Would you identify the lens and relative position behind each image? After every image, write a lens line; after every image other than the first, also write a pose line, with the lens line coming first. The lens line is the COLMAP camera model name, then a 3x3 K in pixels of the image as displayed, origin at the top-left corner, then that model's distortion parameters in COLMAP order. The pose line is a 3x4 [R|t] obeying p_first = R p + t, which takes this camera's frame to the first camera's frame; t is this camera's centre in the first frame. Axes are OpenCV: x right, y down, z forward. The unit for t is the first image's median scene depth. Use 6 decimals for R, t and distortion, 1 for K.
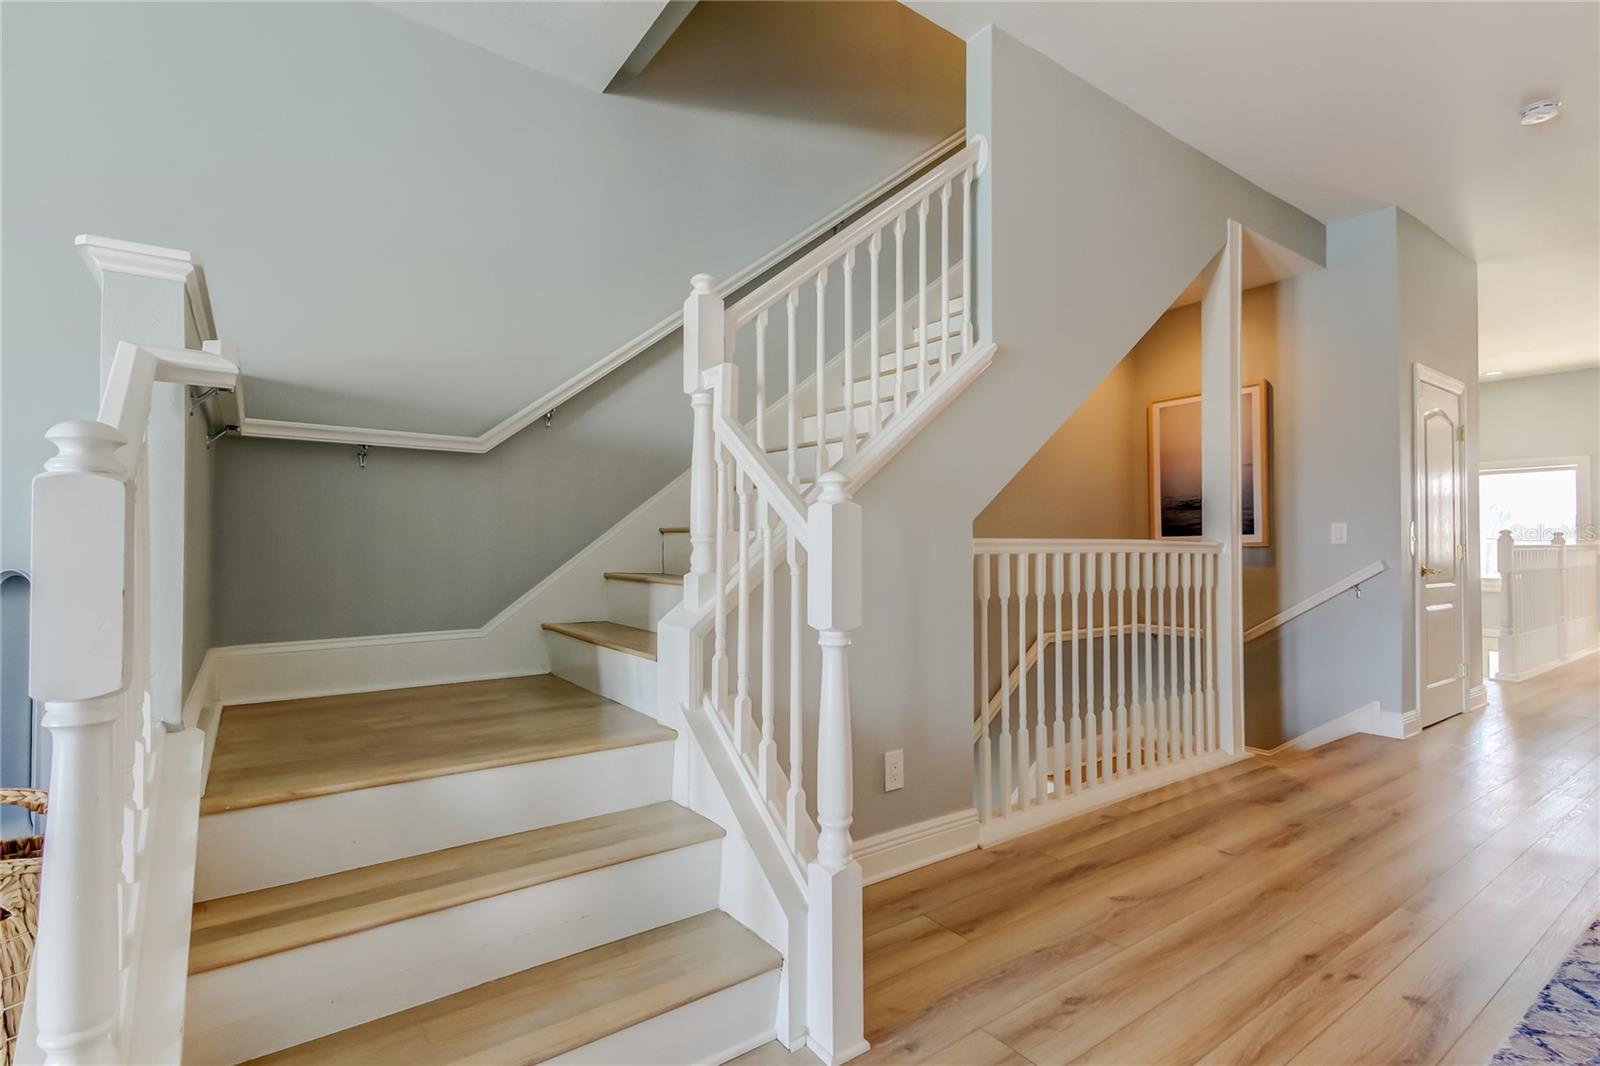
lens RADIAL K [[756.8, 0, 797.1], [0, 756.8, 535.8], [0, 0, 1]] dist [0.026313, -0.006702]
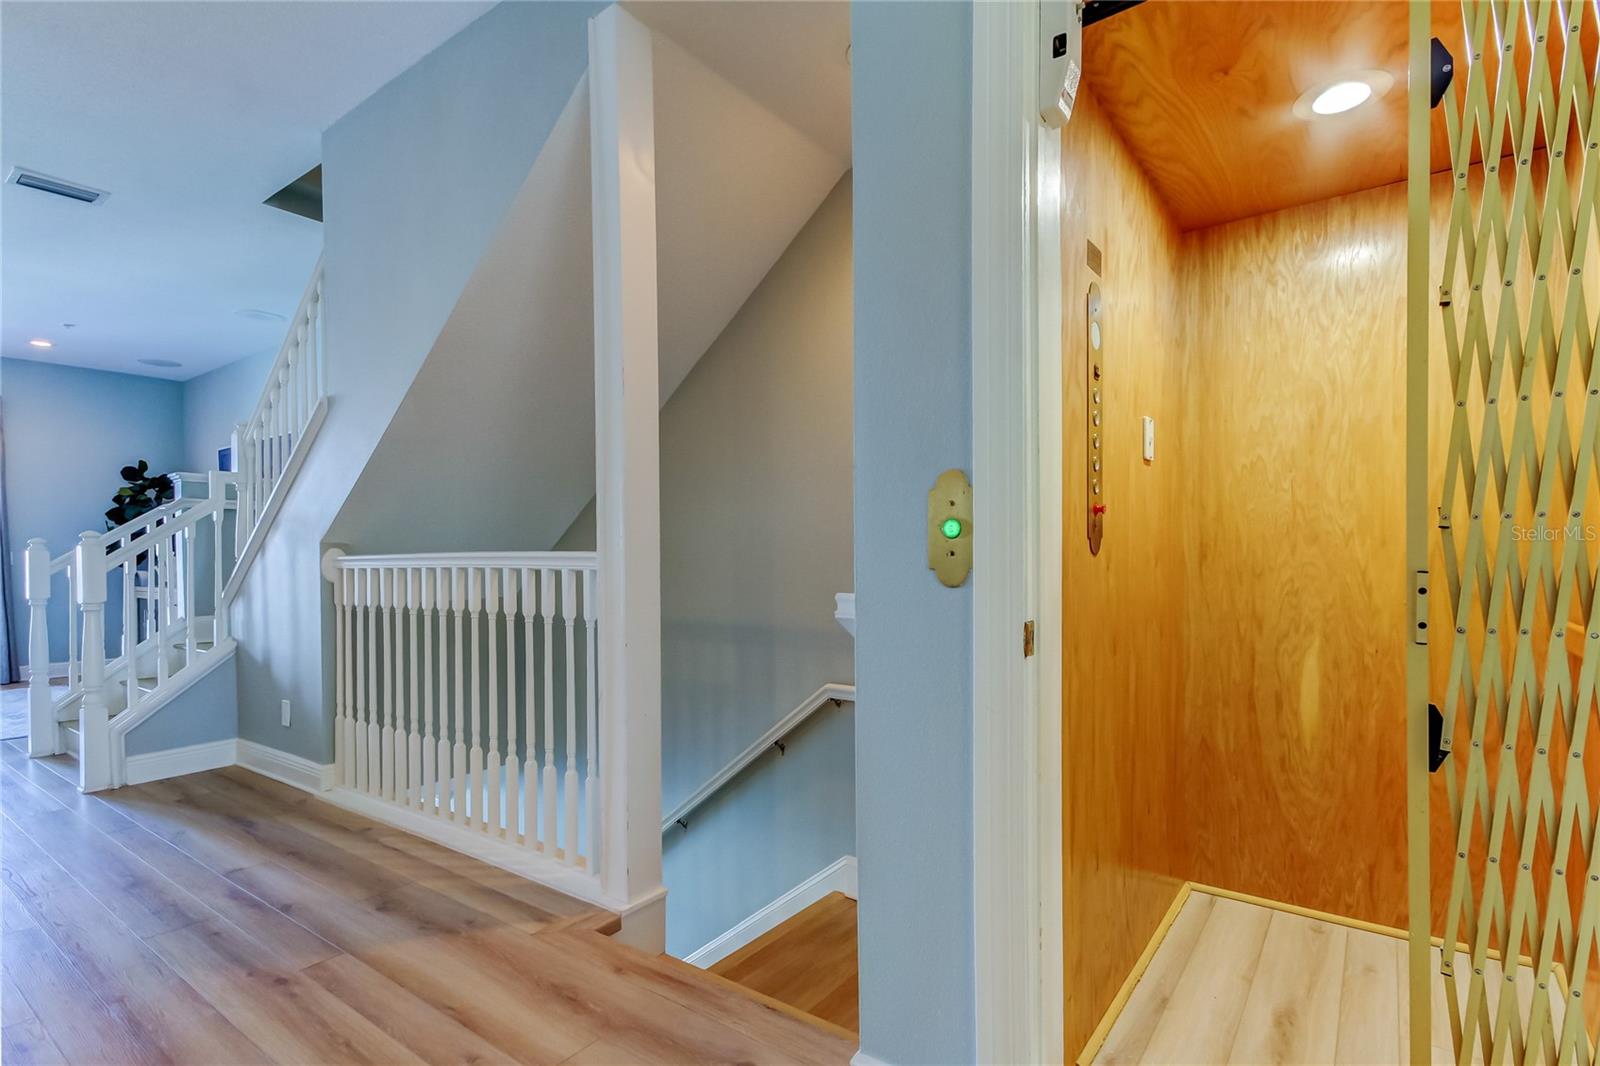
lens RADIAL K [[756.8, 0, 848.4], [0, 756.8, 573.0], [0, 0, 1]] dist [0.026313, -0.006702]
pose [[0.333374, 0.003549, -0.942788, 1.509138], [0.014568, 0.999854, 0.008916, 0.028799], [0.942682, -0.016707, 0.333273, 1.219524]]
